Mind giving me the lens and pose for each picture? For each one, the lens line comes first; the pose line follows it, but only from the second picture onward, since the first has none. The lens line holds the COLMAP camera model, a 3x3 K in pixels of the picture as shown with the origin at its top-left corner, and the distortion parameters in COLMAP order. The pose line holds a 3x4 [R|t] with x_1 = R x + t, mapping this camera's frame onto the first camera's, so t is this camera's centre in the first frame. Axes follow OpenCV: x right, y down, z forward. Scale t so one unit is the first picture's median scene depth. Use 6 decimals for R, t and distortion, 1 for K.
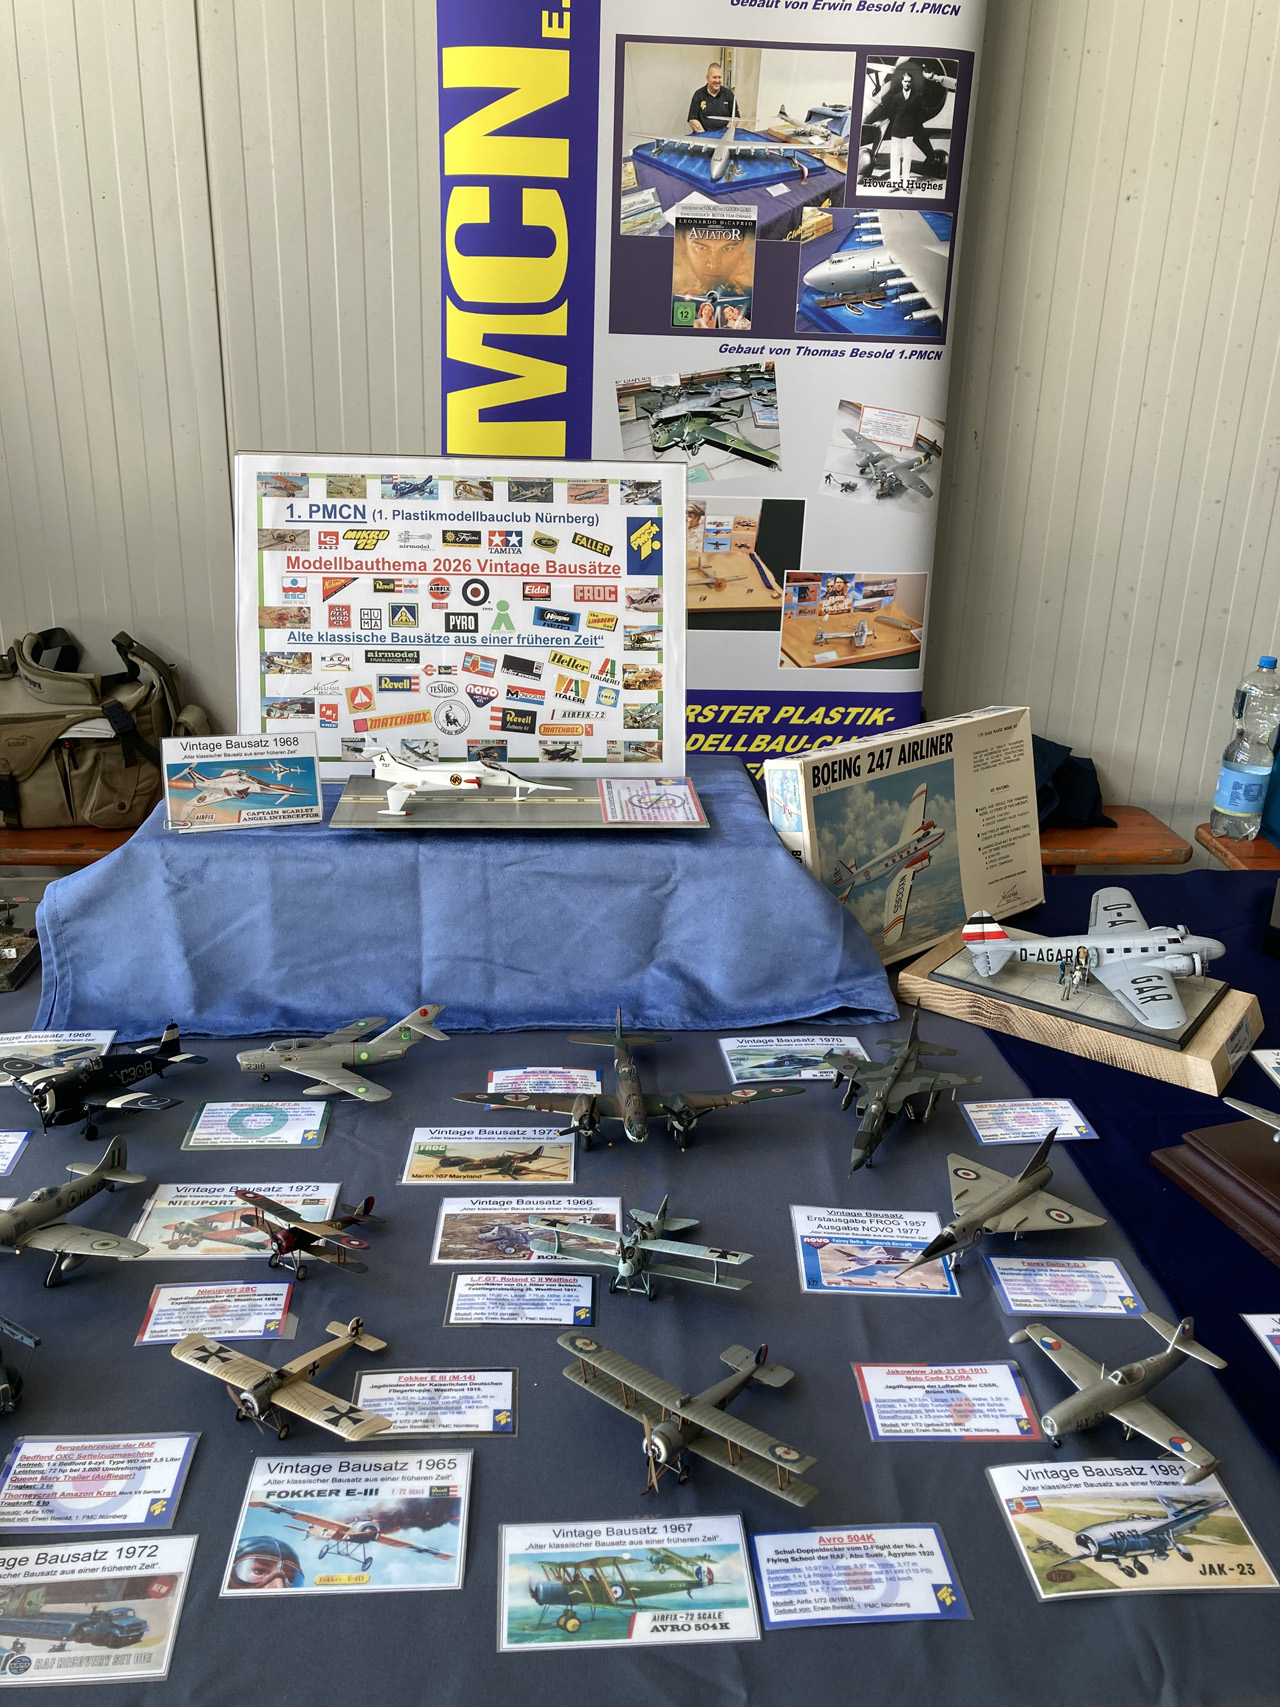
lens RADIAL K [[1410.8, 0, 640.0], [0, 1410.8, 853.5], [0, 0, 1]] dist [0.008432, 0.003589]
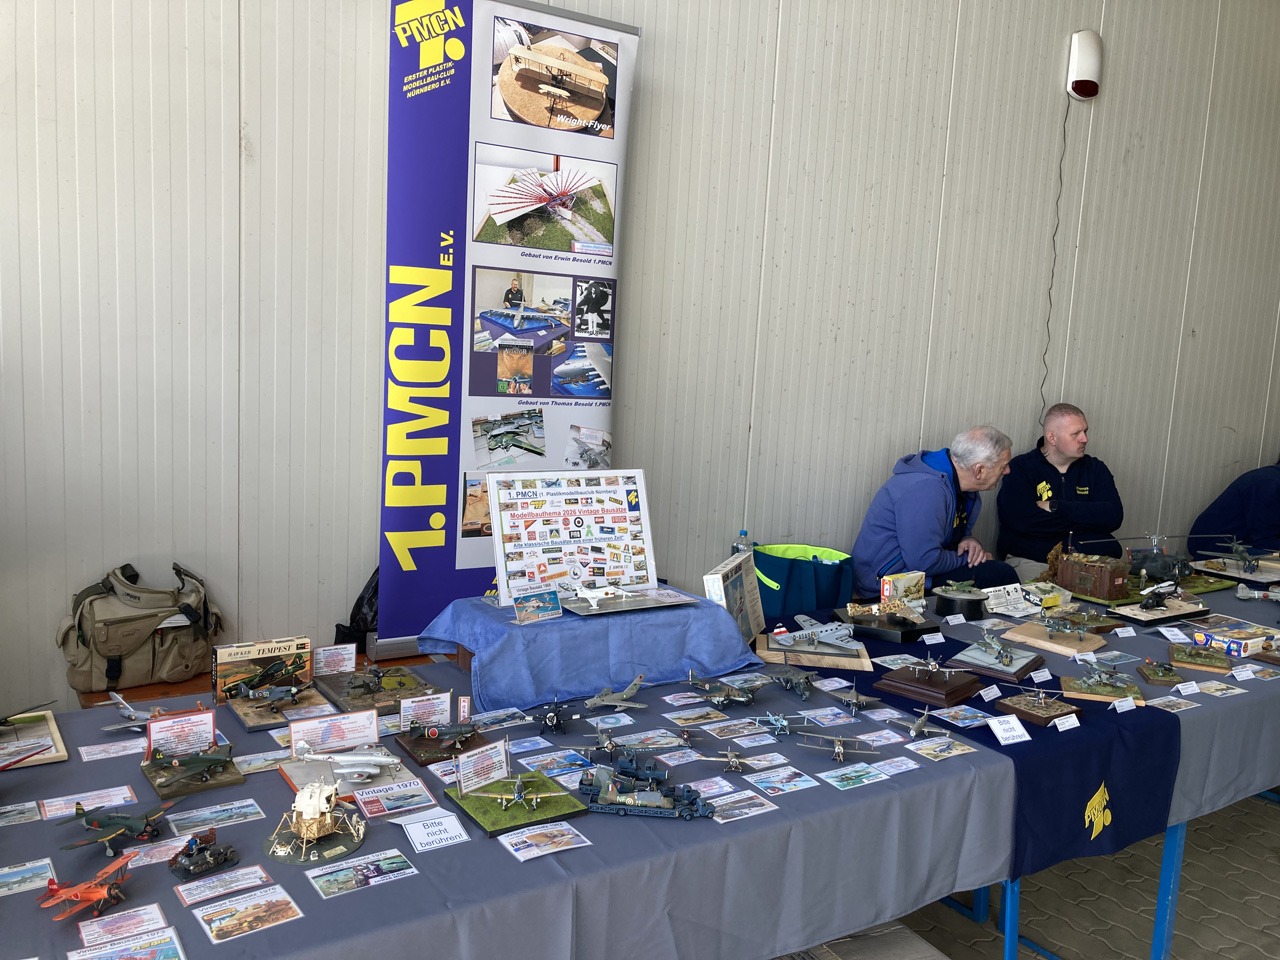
lens RADIAL K [[1057.9, 0, 640.0], [0, 1057.9, 480.0], [0, 0, 1]] dist [0.008432, 0.003589]
pose [[0.872028, -0.043319, 0.487535, -0.577742], [0.143626, 0.974873, -0.170276, 0.046854], [-0.467909, 0.218508, 0.856338, -0.410452]]
